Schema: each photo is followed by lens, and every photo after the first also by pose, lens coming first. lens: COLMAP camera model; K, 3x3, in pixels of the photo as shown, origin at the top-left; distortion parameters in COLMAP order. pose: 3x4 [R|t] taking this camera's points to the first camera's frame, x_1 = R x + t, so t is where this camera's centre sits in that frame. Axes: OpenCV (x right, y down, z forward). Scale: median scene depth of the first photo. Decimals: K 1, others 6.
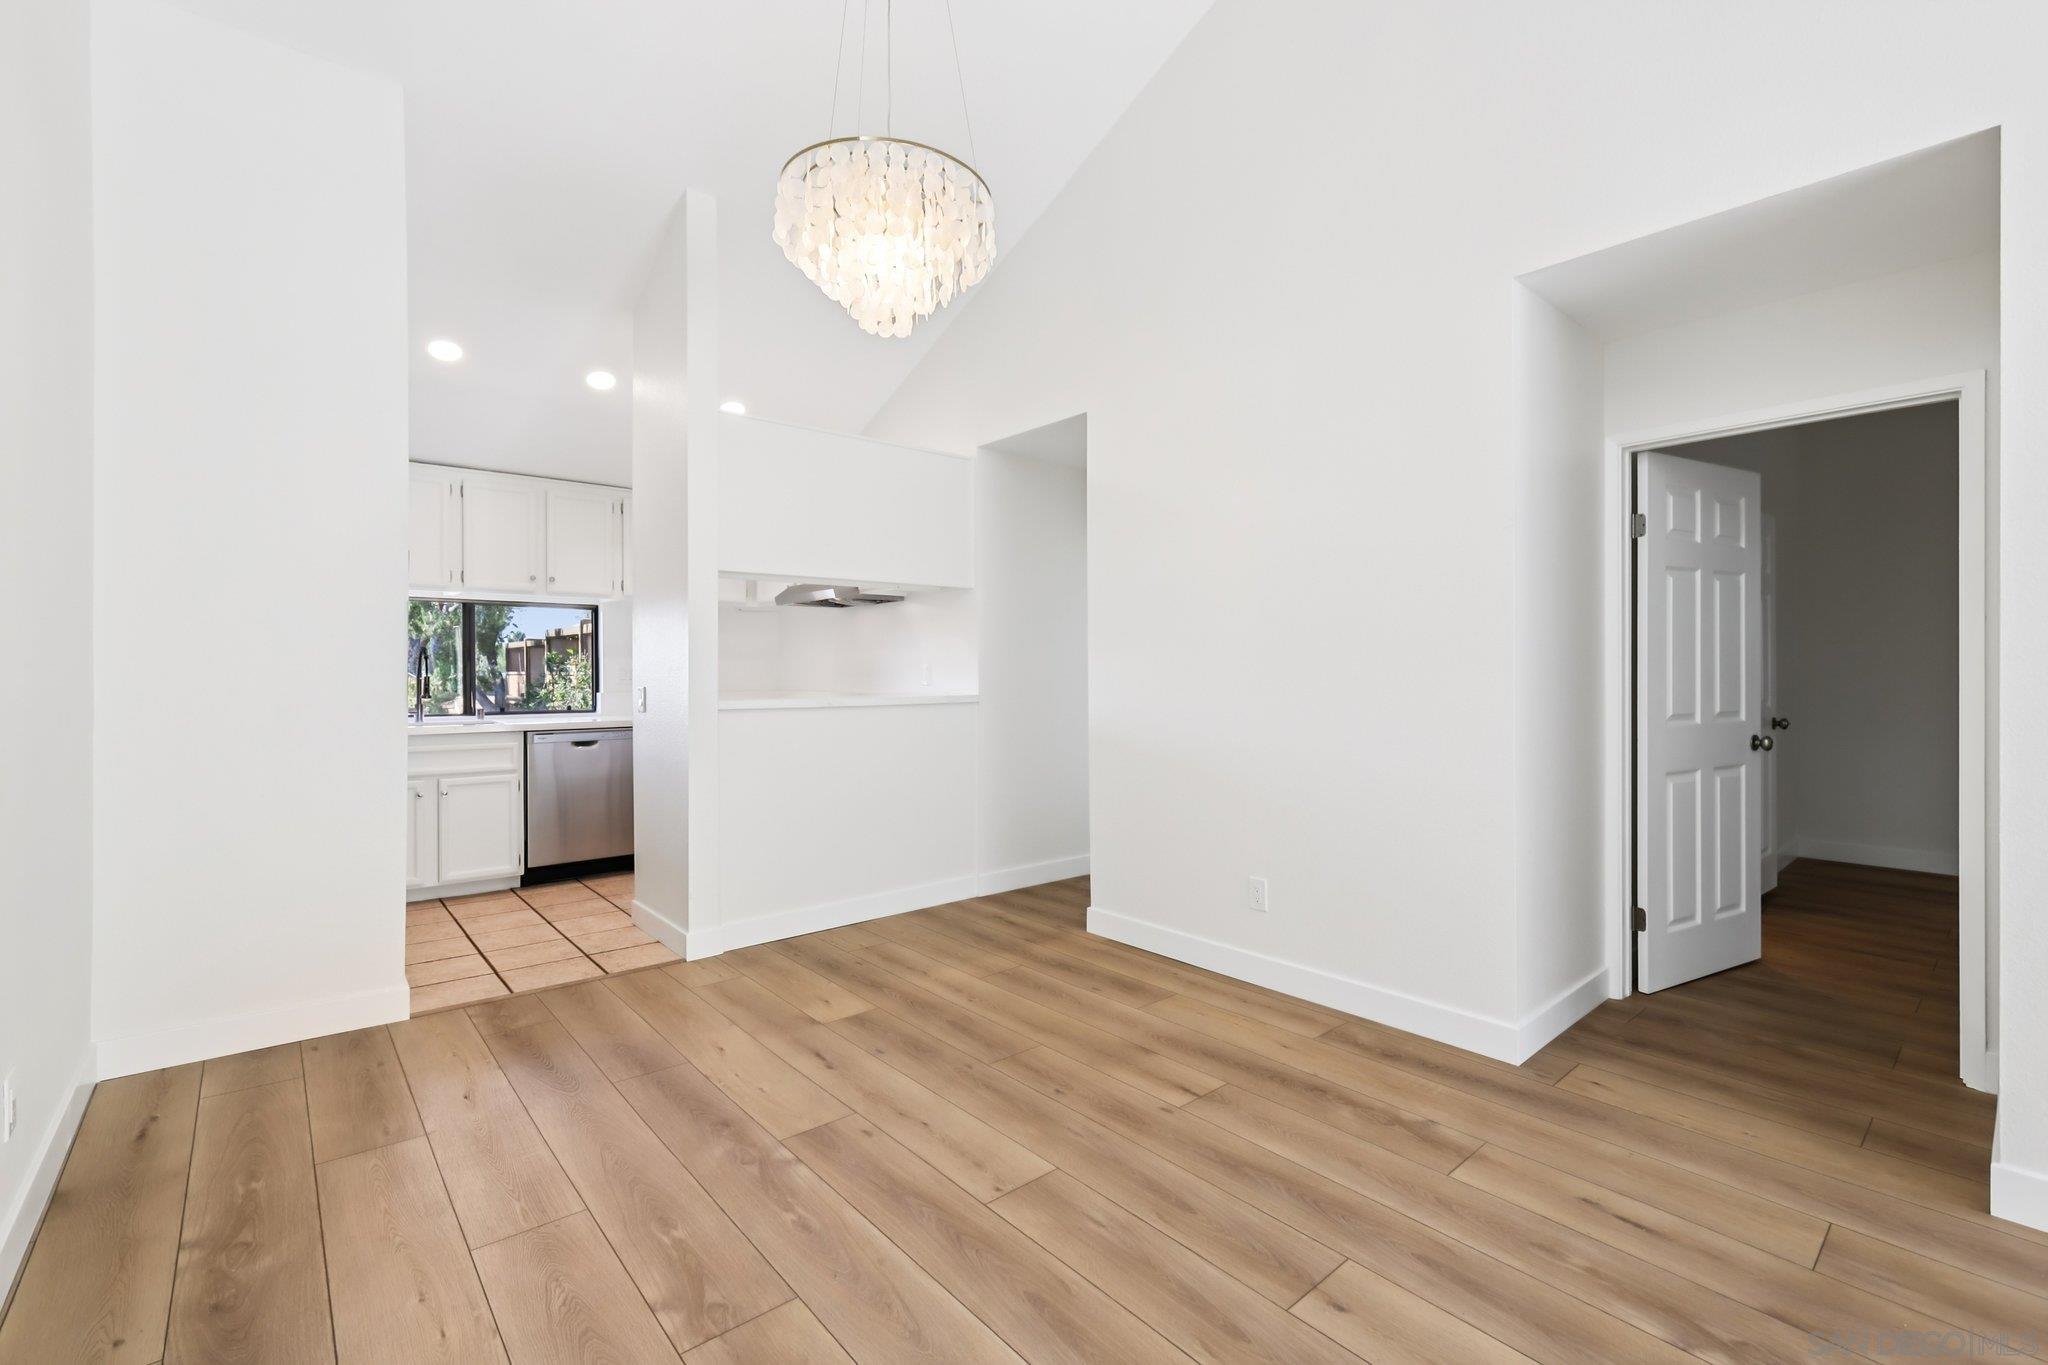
lens RADIAL K [[891.4, 0, 1021.2], [0, 891.4, 665.4], [0, 0, 1]] dist [0.001445, 0.000505]
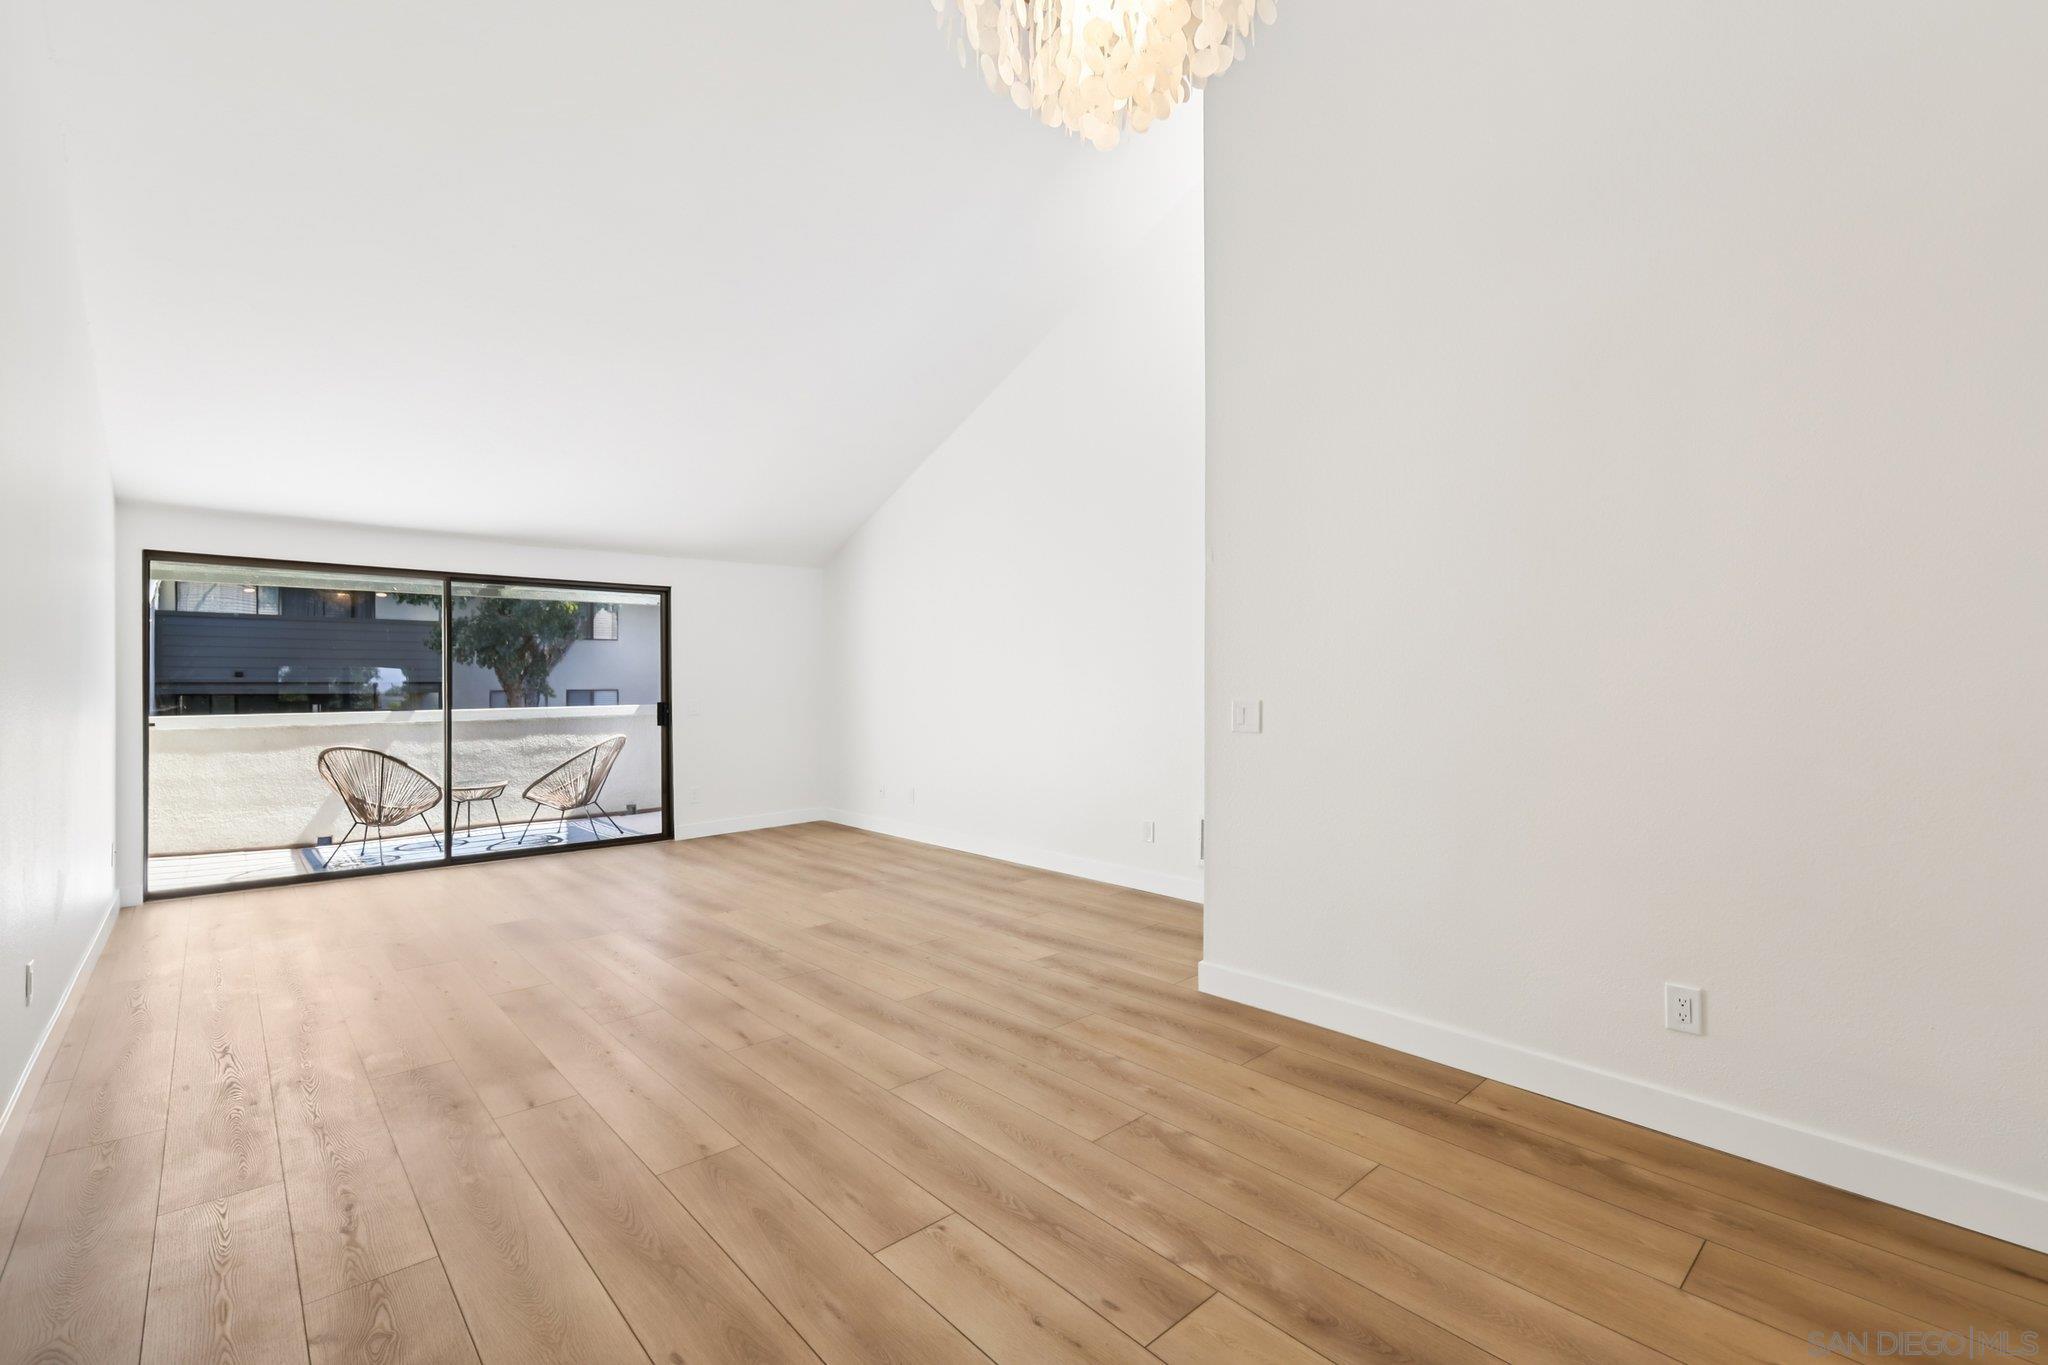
lens RADIAL K [[891.4, 0, 1026.6], [0, 891.4, 689.3], [0, 0, 1]] dist [0.001445, 0.000505]
pose [[-0.999533, 0.006120, -0.029942, -0.050948], [0.006158, 0.999980, -0.001166, 0.003447], [0.029934, -0.001350, -0.999551, 1.088772]]
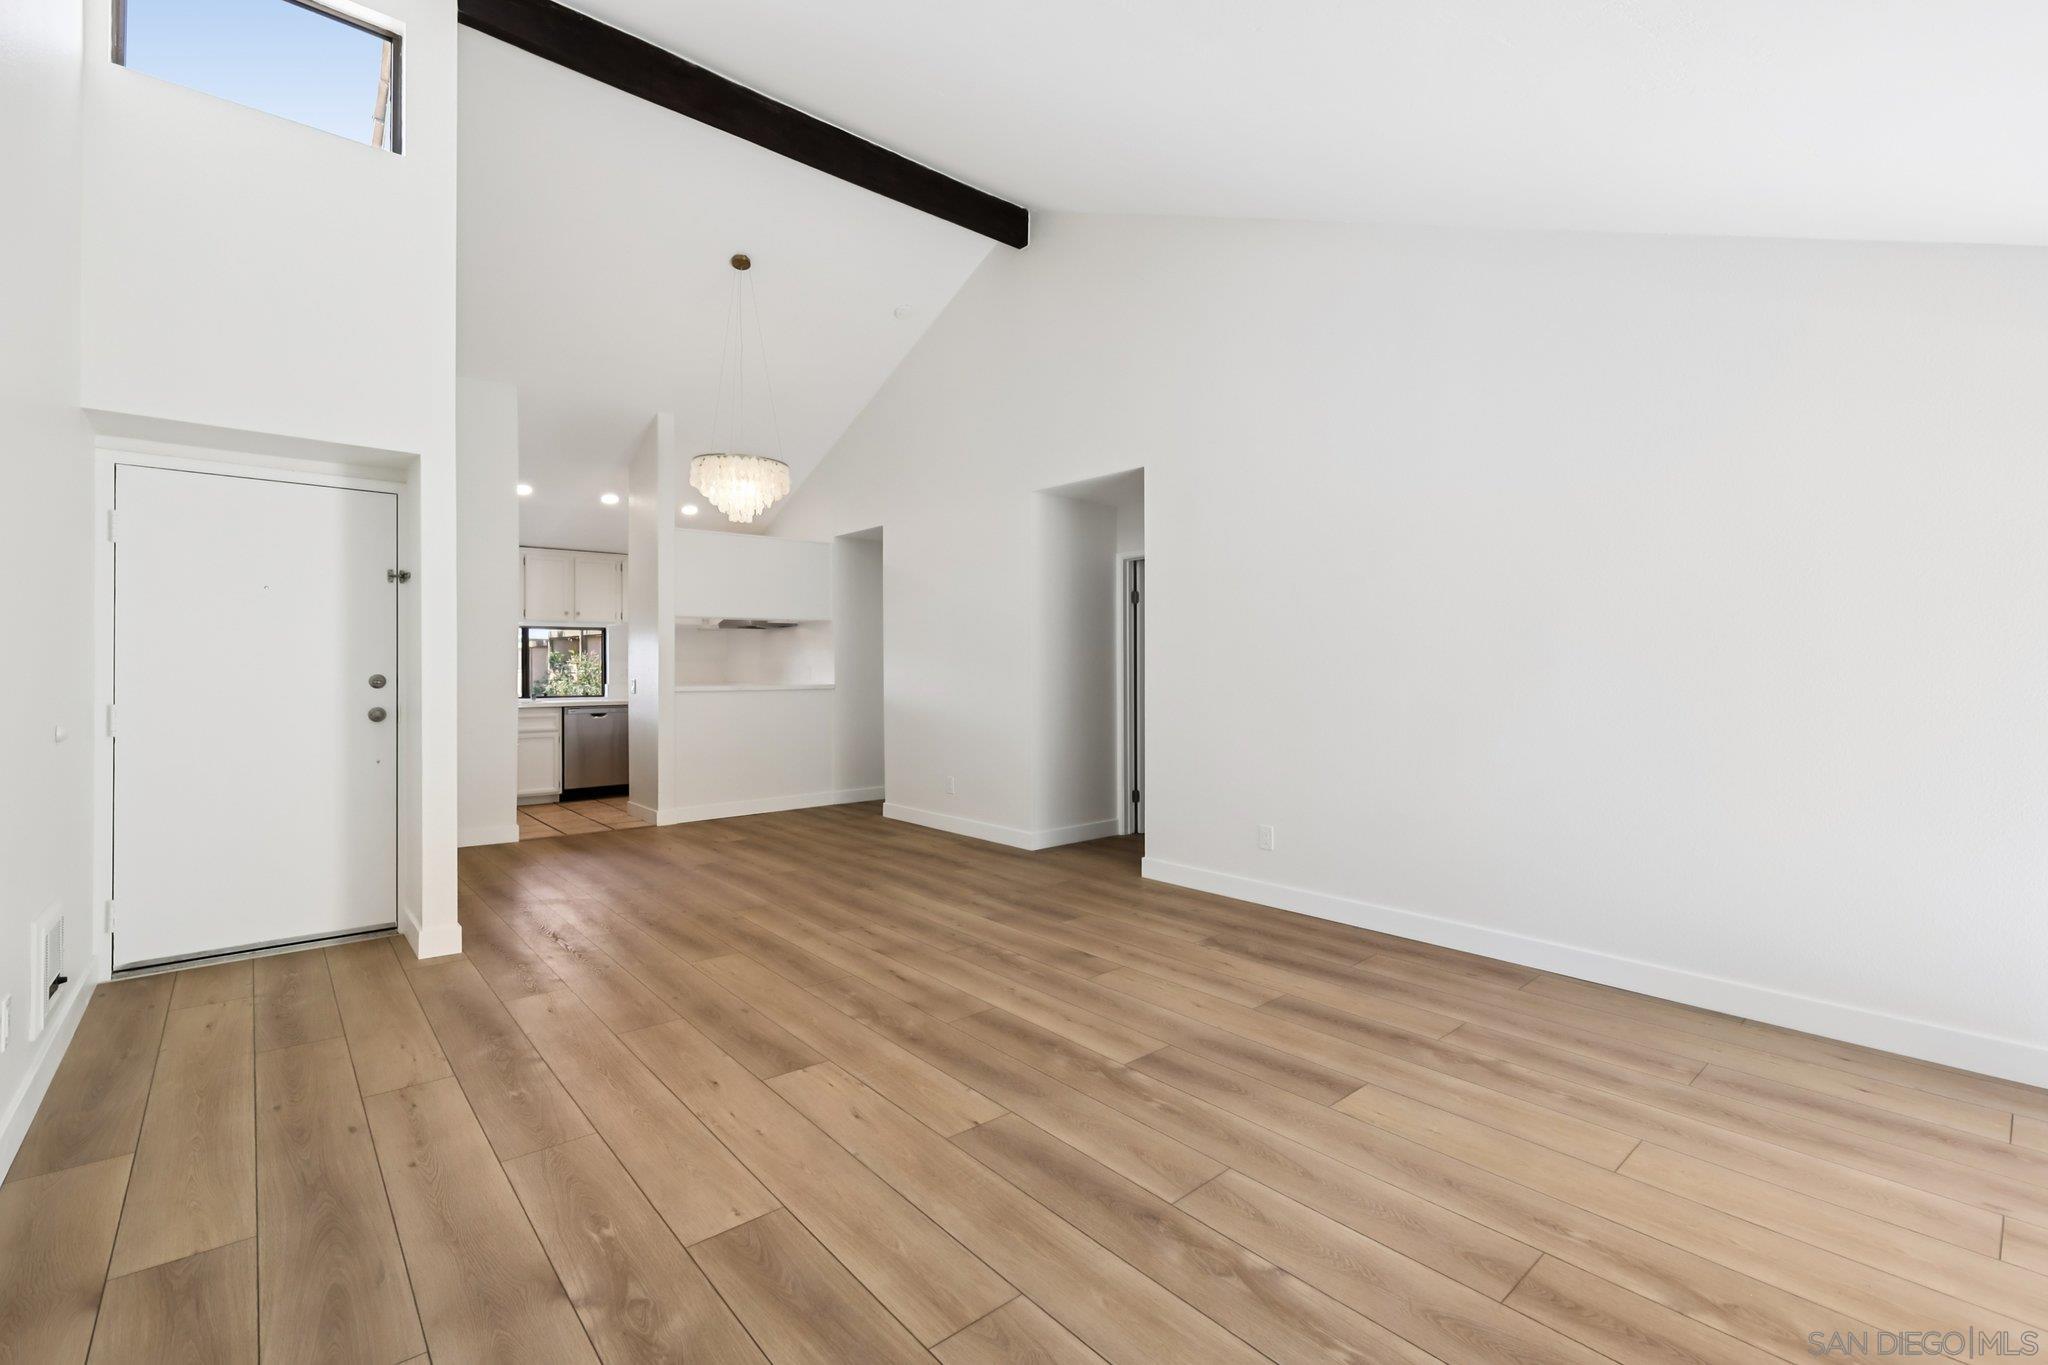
lens RADIAL K [[891.4, 0, 1019.1], [0, 891.4, 654.9], [0, 0, 1]] dist [0.001445, 0.000505]
pose [[0.999993, 0.000357, 0.003726, 0.374345], [-0.000323, 0.999959, -0.009021, -0.009377], [-0.003729, 0.009020, 0.999952, -0.867643]]
